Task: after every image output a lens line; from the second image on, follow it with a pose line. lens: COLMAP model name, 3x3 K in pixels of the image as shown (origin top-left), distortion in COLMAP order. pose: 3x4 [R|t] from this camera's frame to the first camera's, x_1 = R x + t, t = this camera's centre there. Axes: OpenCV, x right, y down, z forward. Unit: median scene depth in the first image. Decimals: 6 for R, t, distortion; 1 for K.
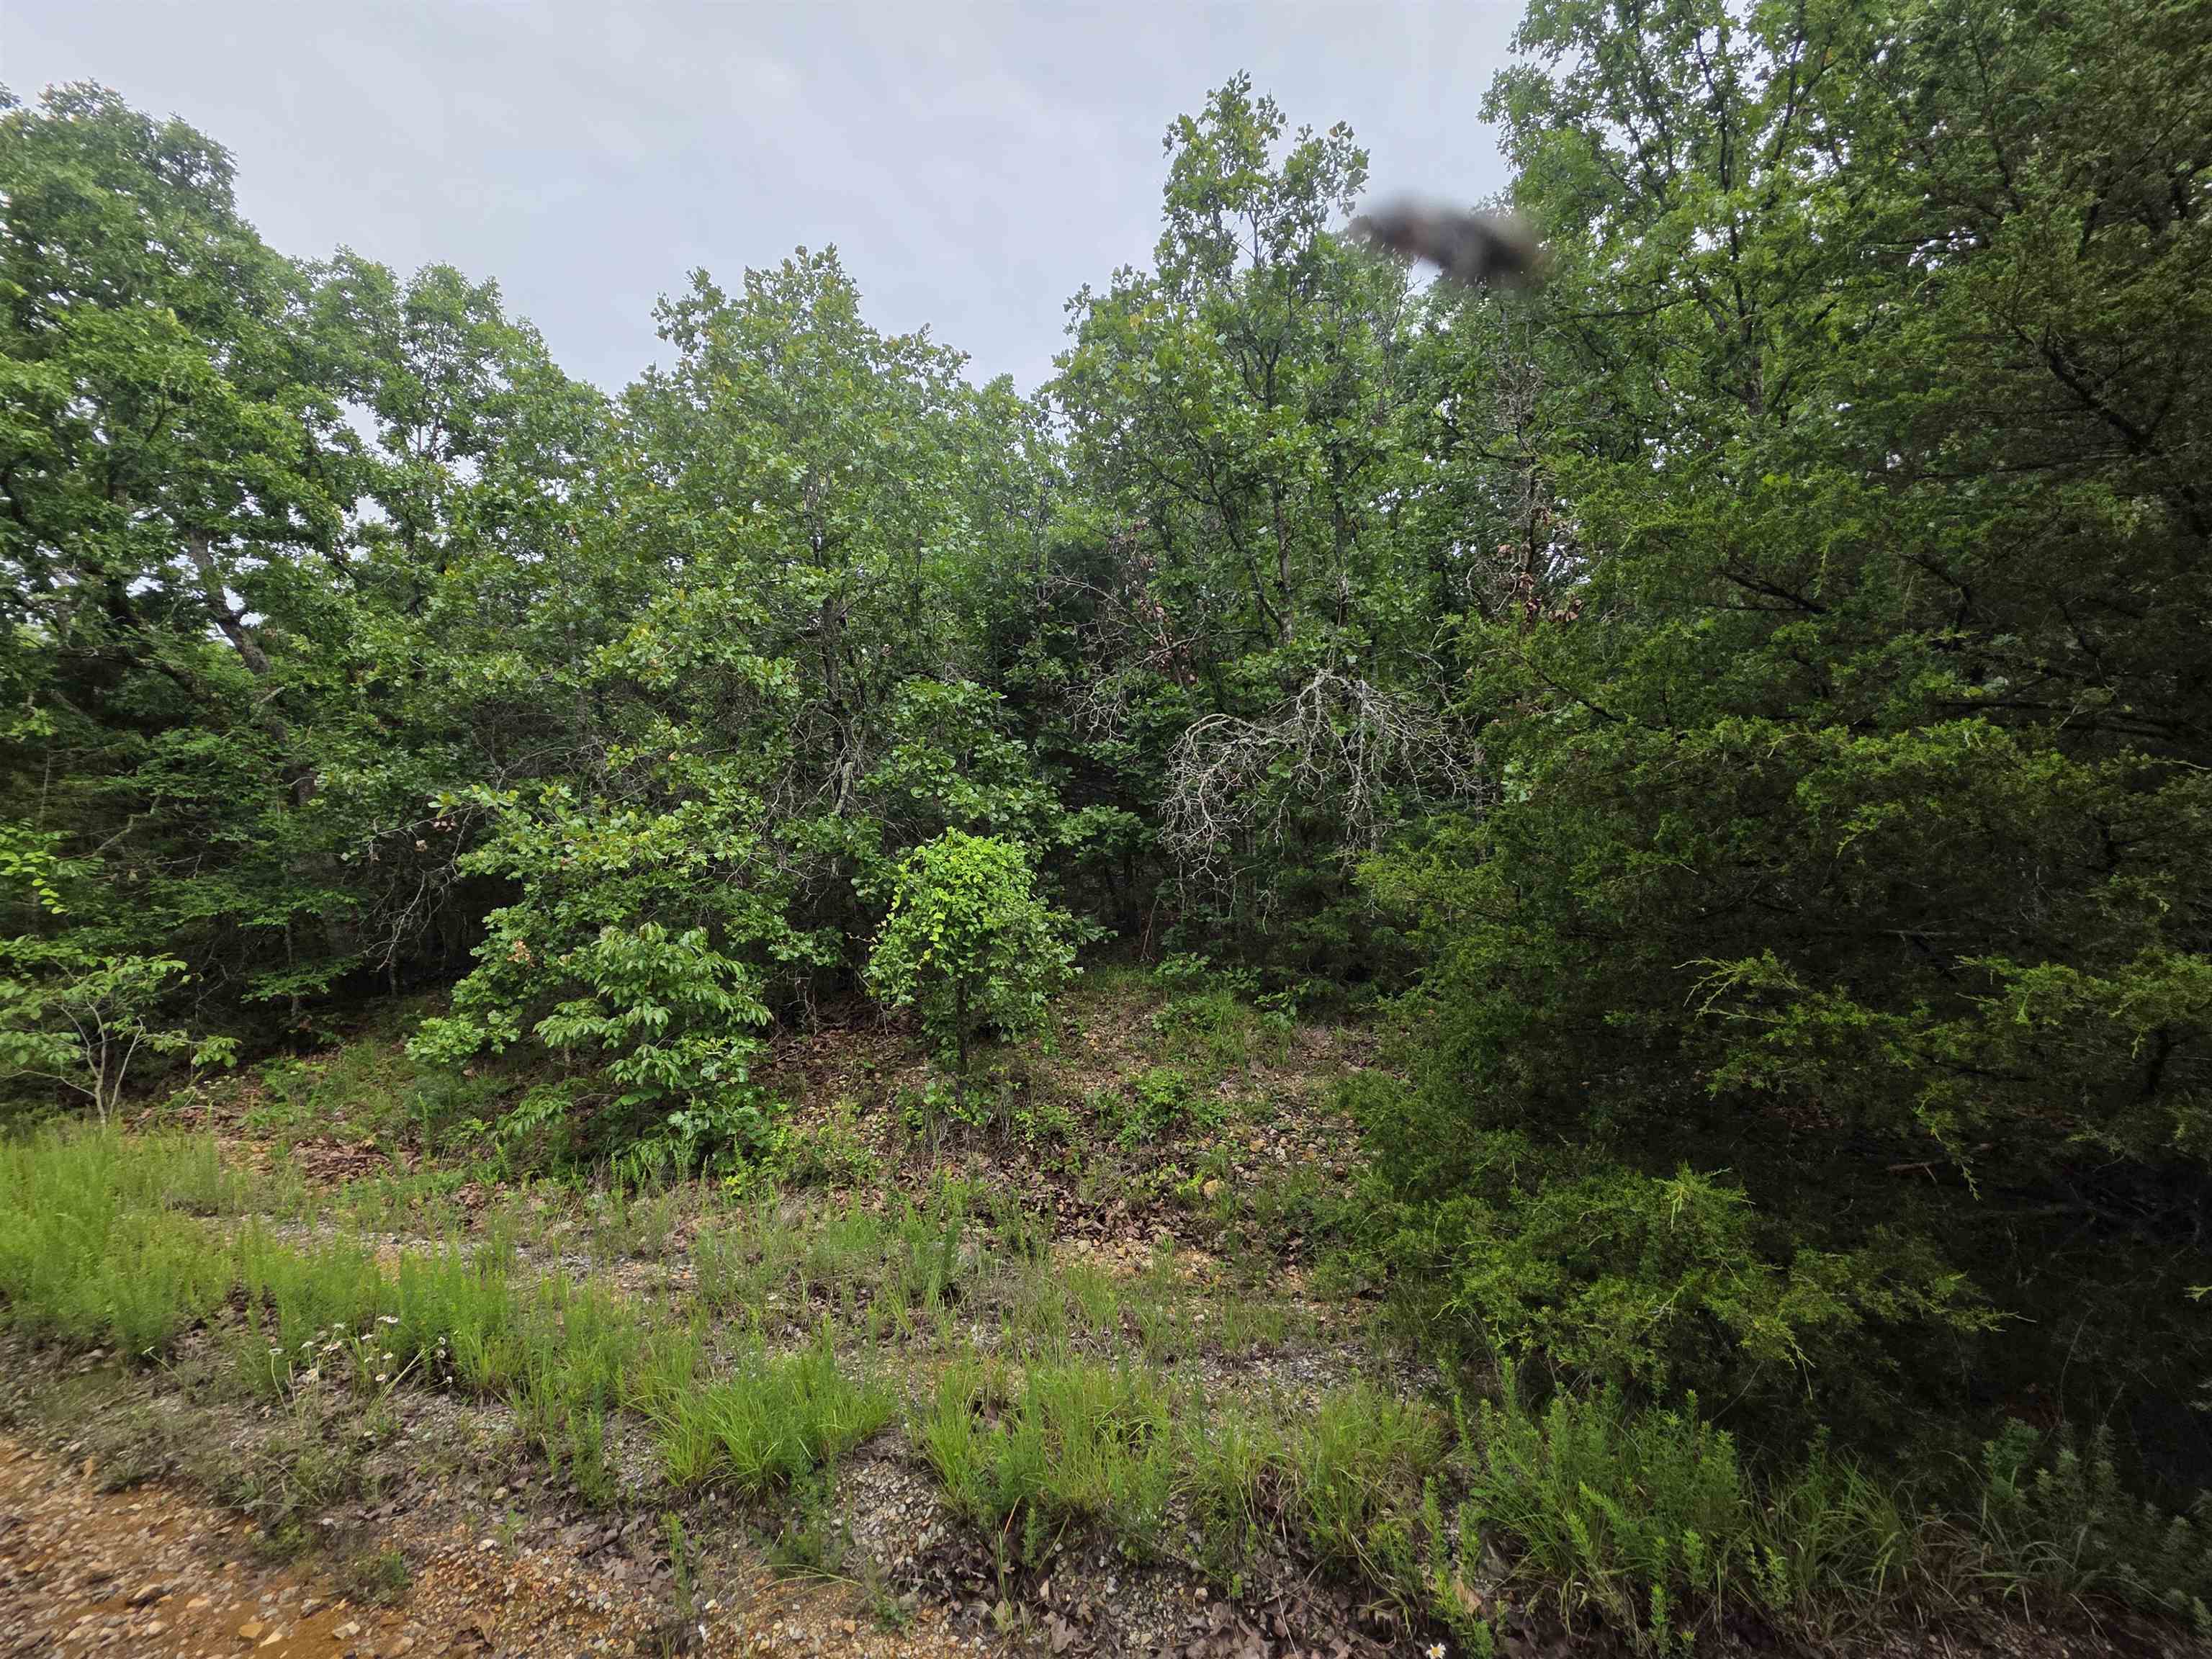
lens RADIAL K [[876.2, 0, 1105.7], [0, 876.2, 837.2], [0, 0, 1]] dist [0.006510, -0.001900]
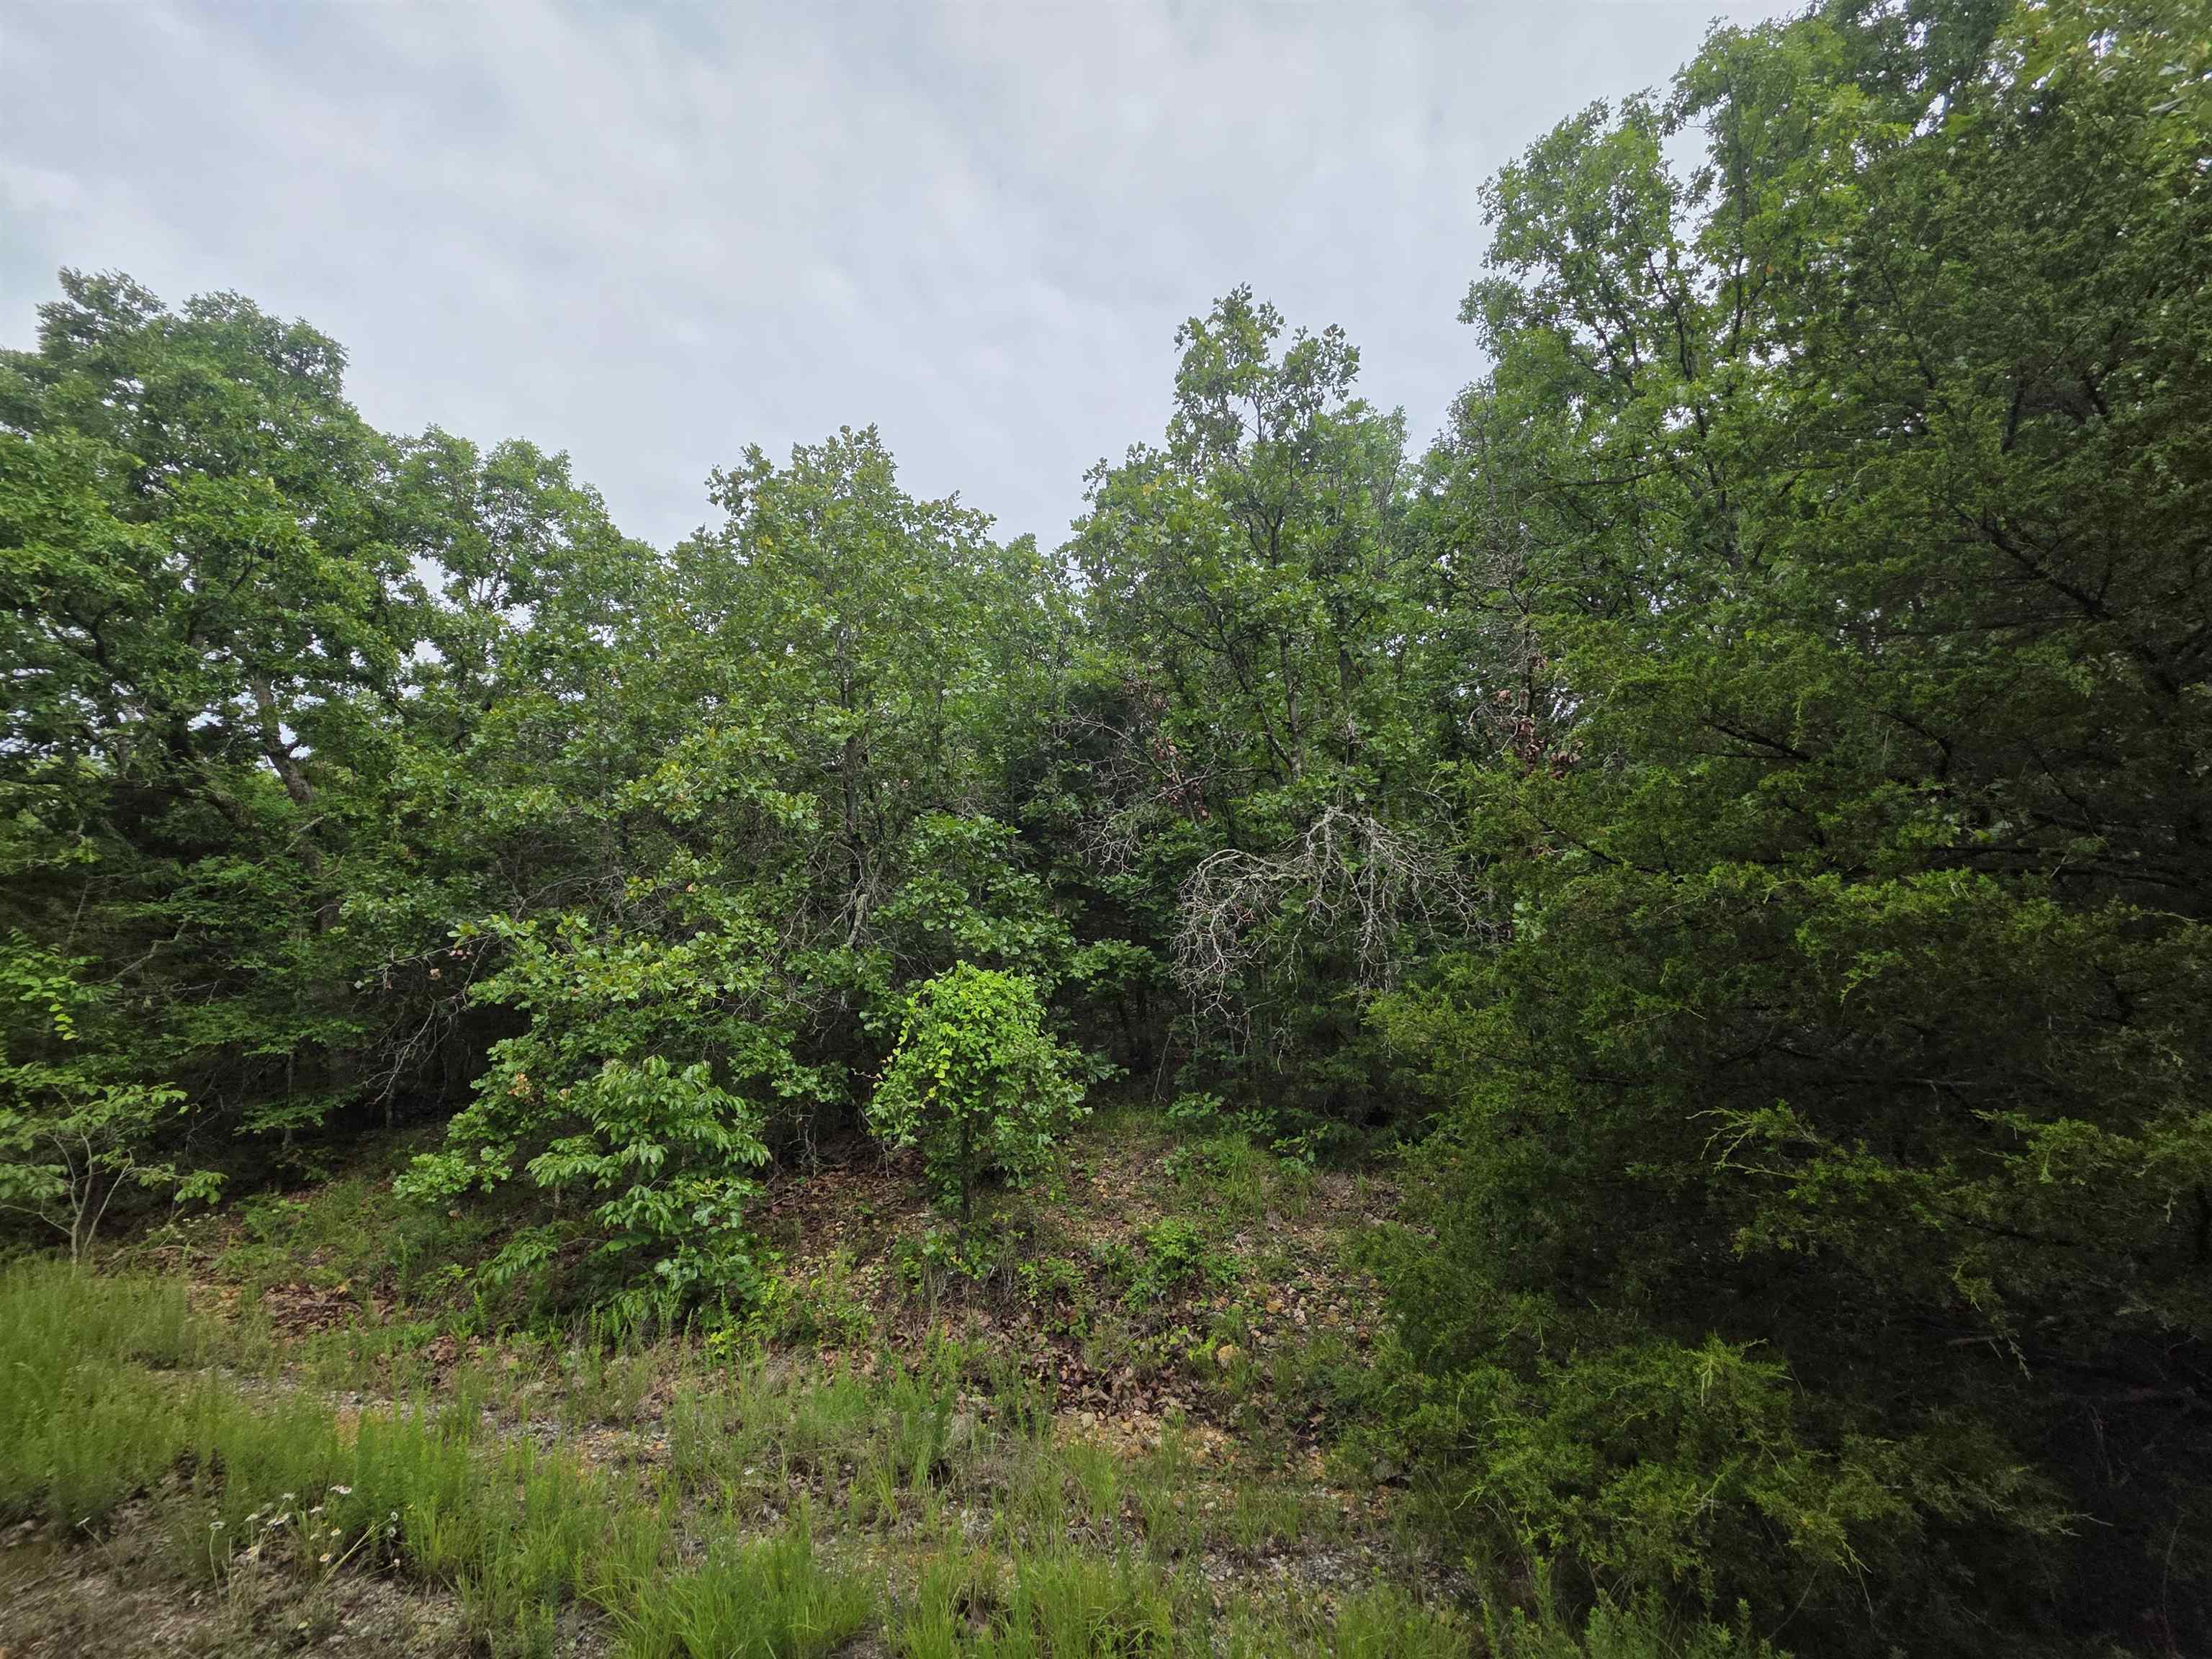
lens RADIAL K [[878.5, 0, 1109.0], [0, 878.5, 834.8], [0, 0, 1]] dist [0.004332, -0.001365]
pose [[0.999874, 0.007030, -0.014231, 0.004656], [-0.009107, 0.988402, -0.151589, -0.002898], [0.013000, 0.151700, 0.988341, -0.009045]]
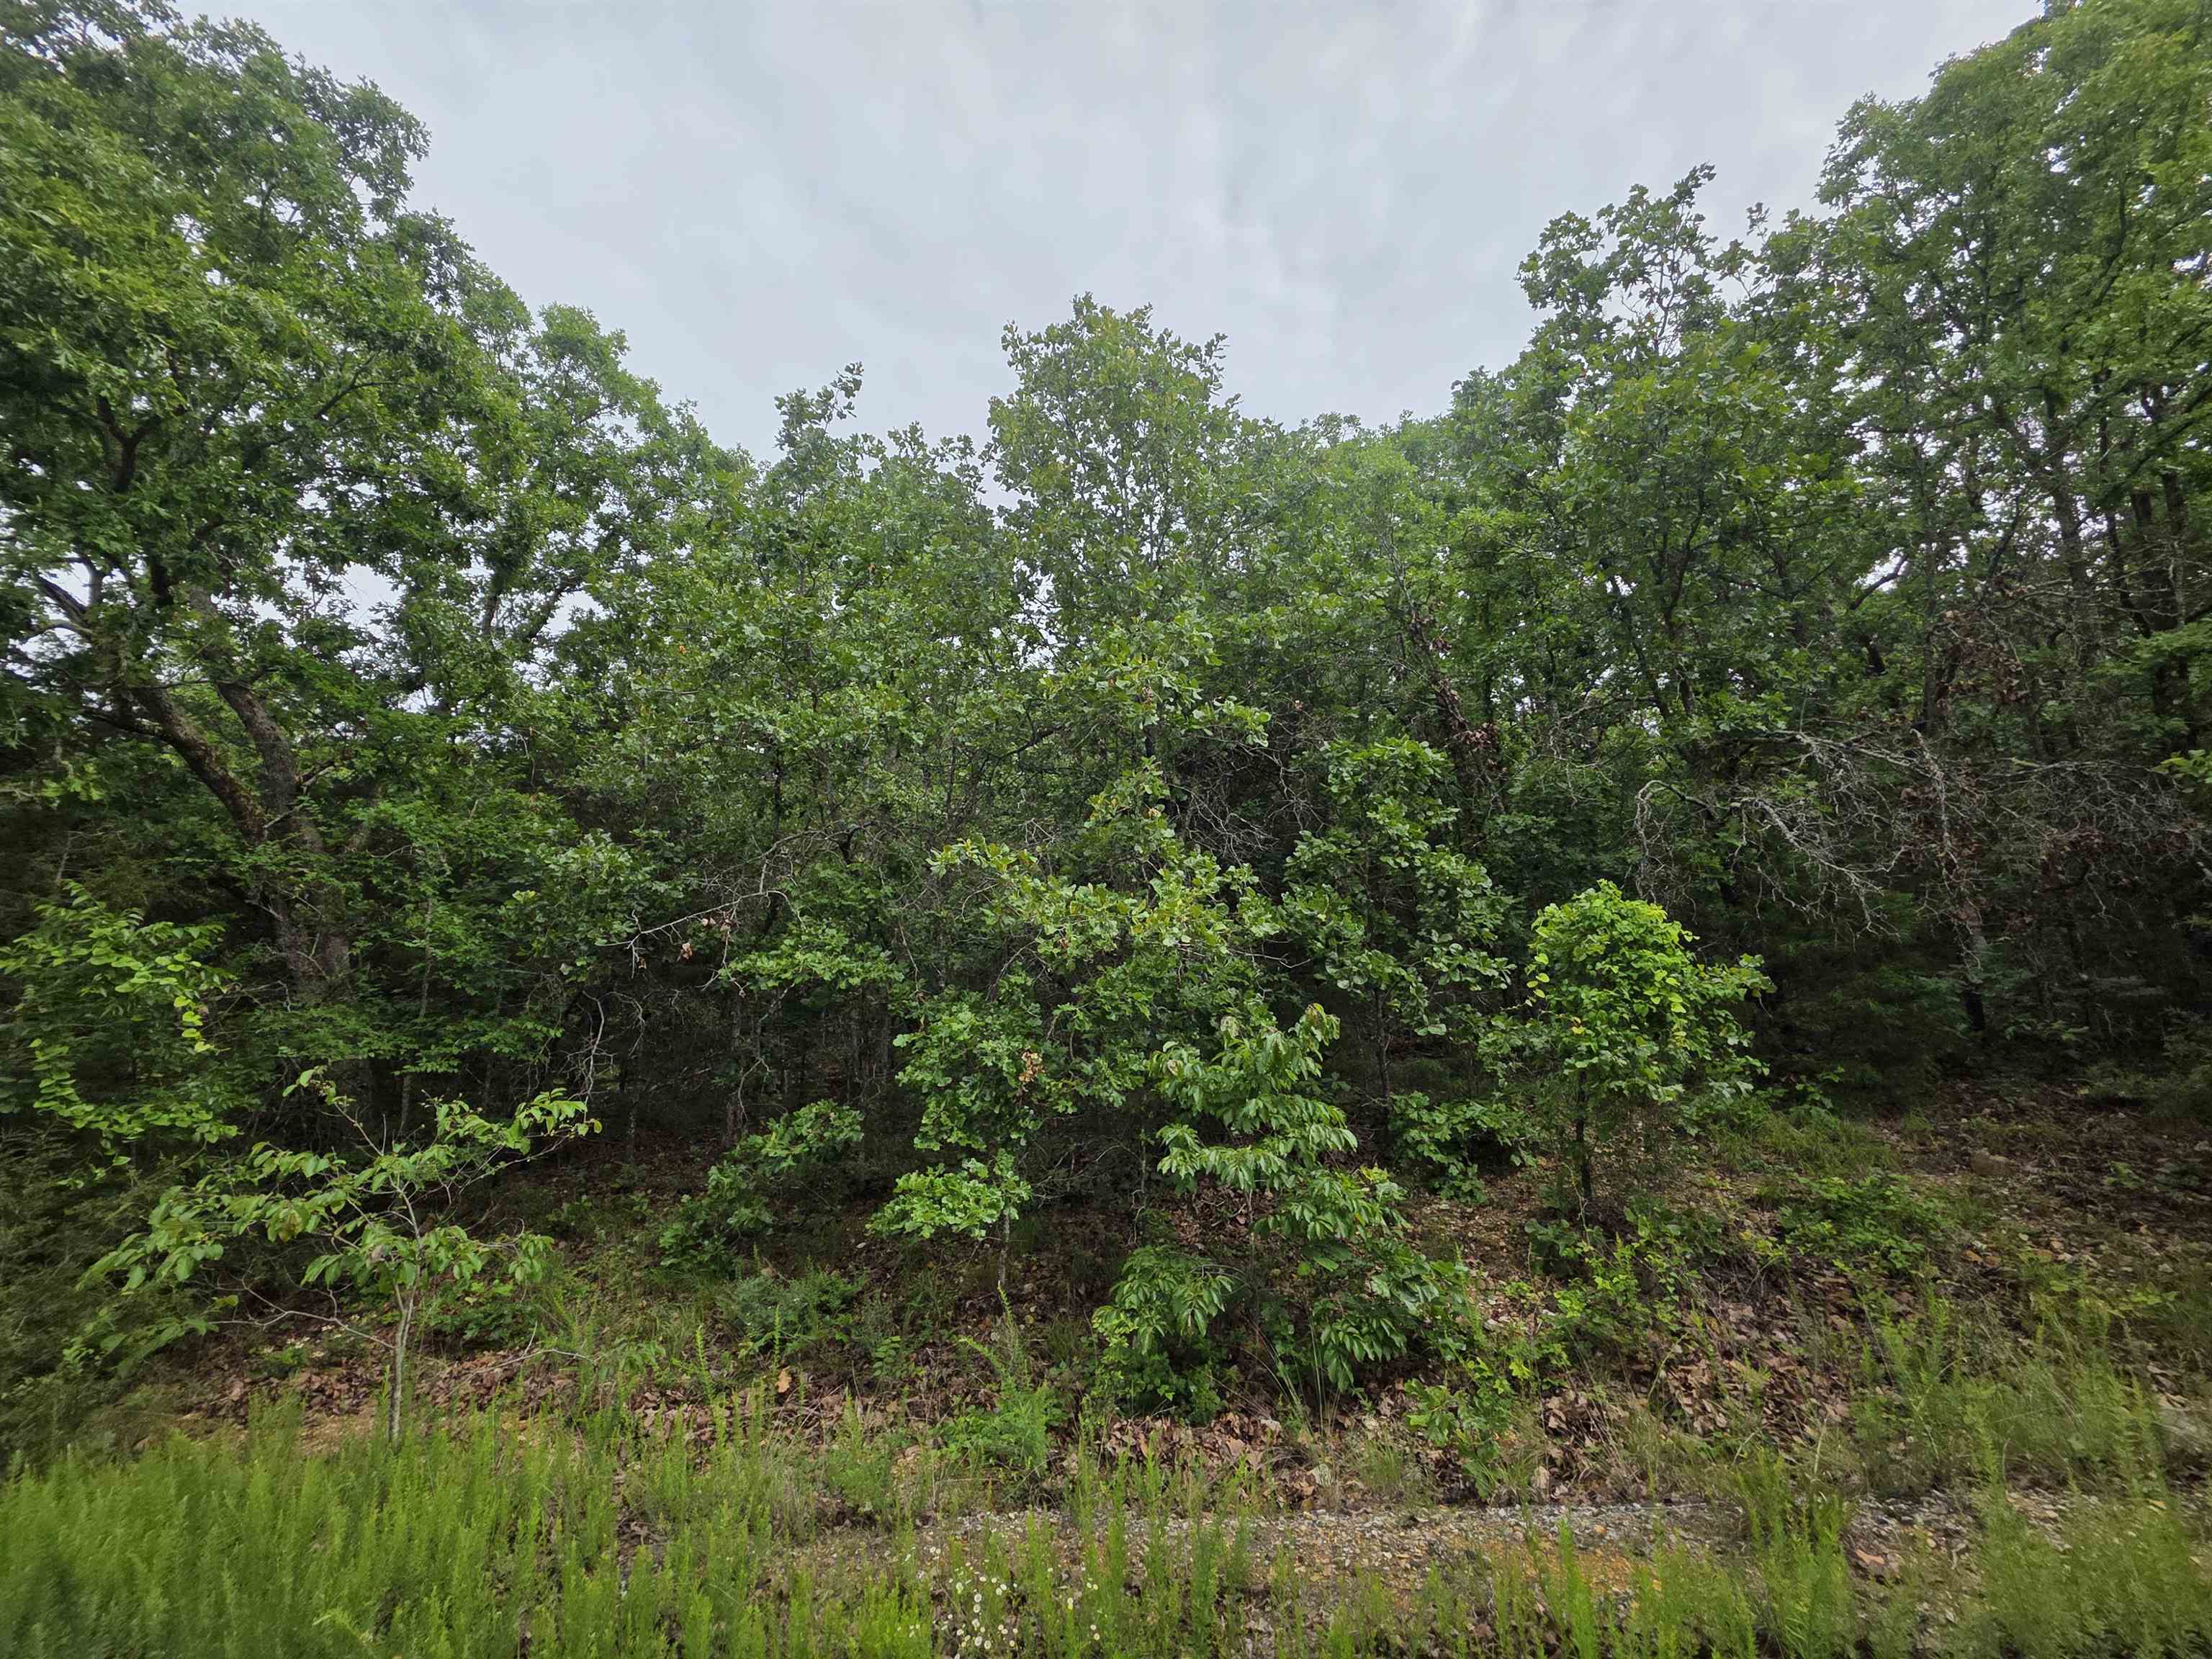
lens RADIAL K [[883.1, 0, 1109.6], [0, 883.1, 830.3], [0, 0, 1]] dist [0.003175, -0.001303]
pose [[0.981311, 0.000801, 0.192425, -0.707446], [0.033654, 0.983865, -0.175720, 0.065916], [-0.189461, 0.178912, 0.965451, 0.249417]]
